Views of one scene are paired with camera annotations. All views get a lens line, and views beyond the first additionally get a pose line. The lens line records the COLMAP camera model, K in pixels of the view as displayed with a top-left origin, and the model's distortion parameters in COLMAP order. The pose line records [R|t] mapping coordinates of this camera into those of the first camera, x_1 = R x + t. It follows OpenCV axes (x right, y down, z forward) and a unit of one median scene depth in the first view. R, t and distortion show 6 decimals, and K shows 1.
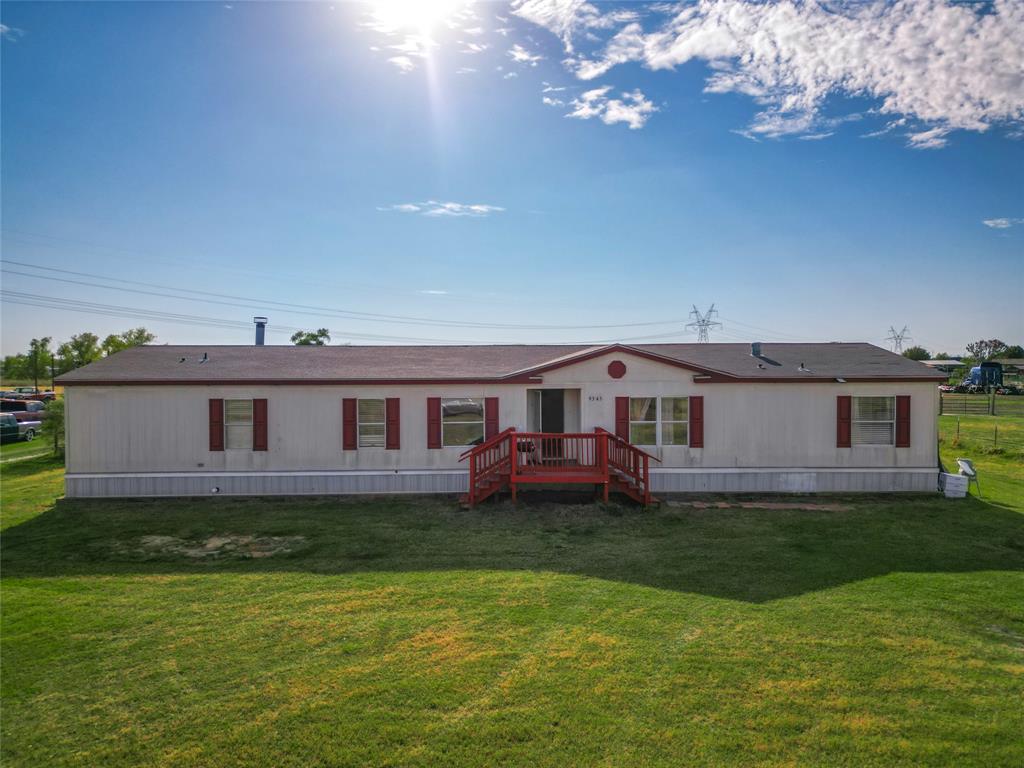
lens RADIAL K [[718.3, 0, 512.1], [0, 718.3, 382.5], [0, 0, 1]] dist [0.068245, -0.056371]
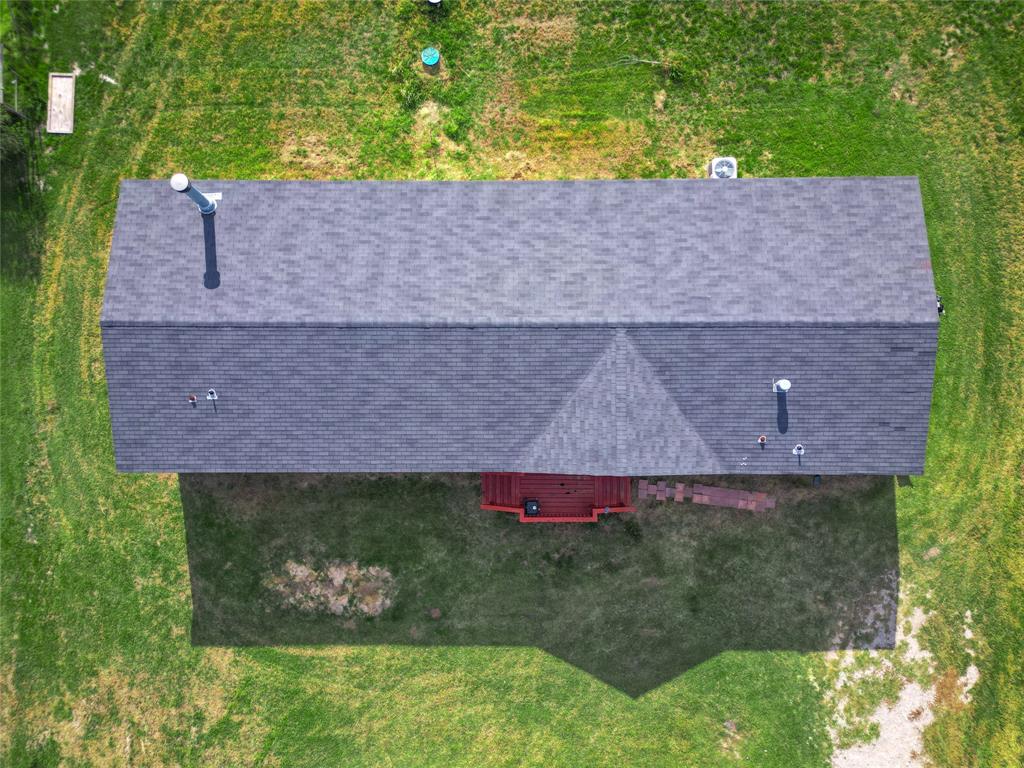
lens RADIAL K [[718.3, 0, 511.5], [0, 718.3, 378.2], [0, 0, 1]] dist [0.068245, -0.056371]
pose [[0.999804, 0.013882, -0.014097, -0.002310], [0.013247, 0.059511, 0.998140, -1.116133], [0.014695, -0.998131, 0.059315, 1.070811]]
